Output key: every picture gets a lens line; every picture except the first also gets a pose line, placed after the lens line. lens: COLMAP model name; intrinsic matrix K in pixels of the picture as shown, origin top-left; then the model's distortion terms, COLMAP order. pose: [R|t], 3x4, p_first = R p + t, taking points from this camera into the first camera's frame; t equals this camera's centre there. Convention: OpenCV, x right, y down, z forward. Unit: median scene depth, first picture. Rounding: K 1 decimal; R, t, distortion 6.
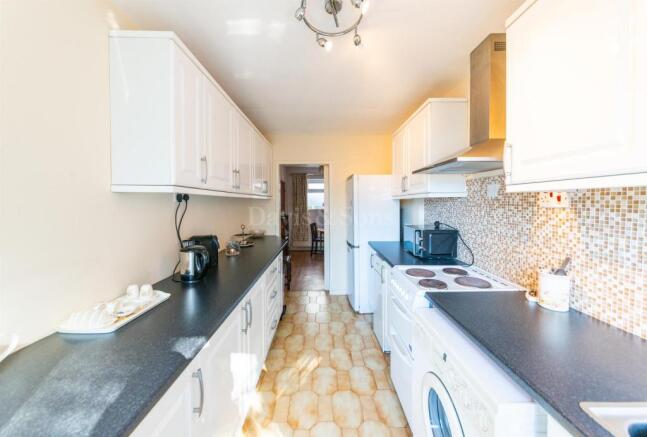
lens RADIAL K [[230.1, 0, 323.0], [0, 230.1, 207.0], [0, 0, 1]] dist [-0.007149, -0.000001]
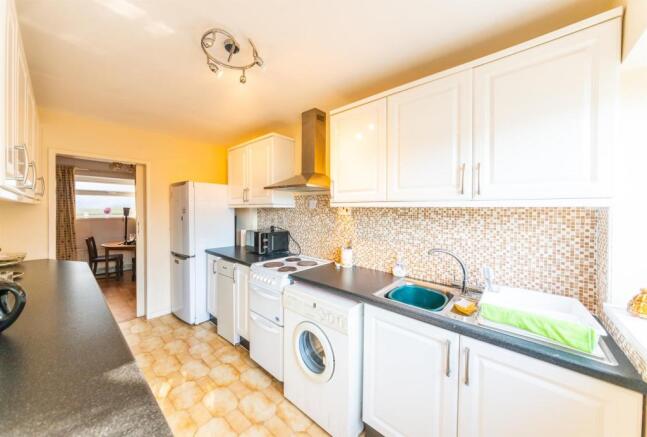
lens RADIAL K [[230.1, 0, 323.0], [0, 230.1, 207.0], [0, 0, 1]] dist [-0.007149, -0.000001]
pose [[0.659347, 0.016831, 0.751651, -0.367366], [0.005170, 0.999624, -0.026919, -0.008612], [-0.751821, 0.021634, 0.659012, -0.089097]]
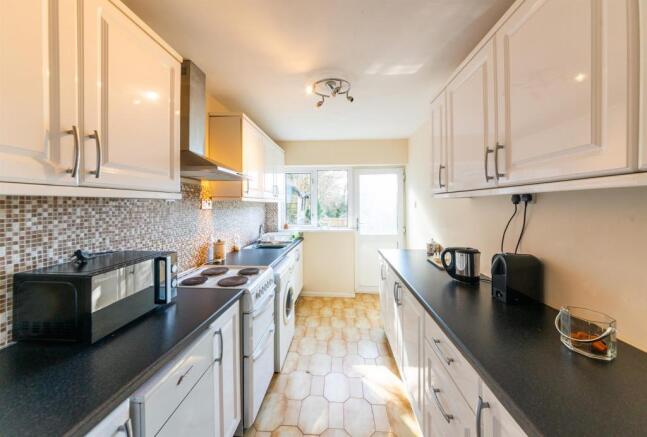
lens RADIAL K [[230.1, 0, 323.0], [0, 230.1, 207.0], [0, 0, 1]] dist [-0.007149, -0.000001]
pose [[-0.996428, 0.004984, 0.084297, -0.020333], [0.007553, 0.999516, 0.030189, -0.040239], [-0.084106, 0.030718, -0.995983, 1.765874]]
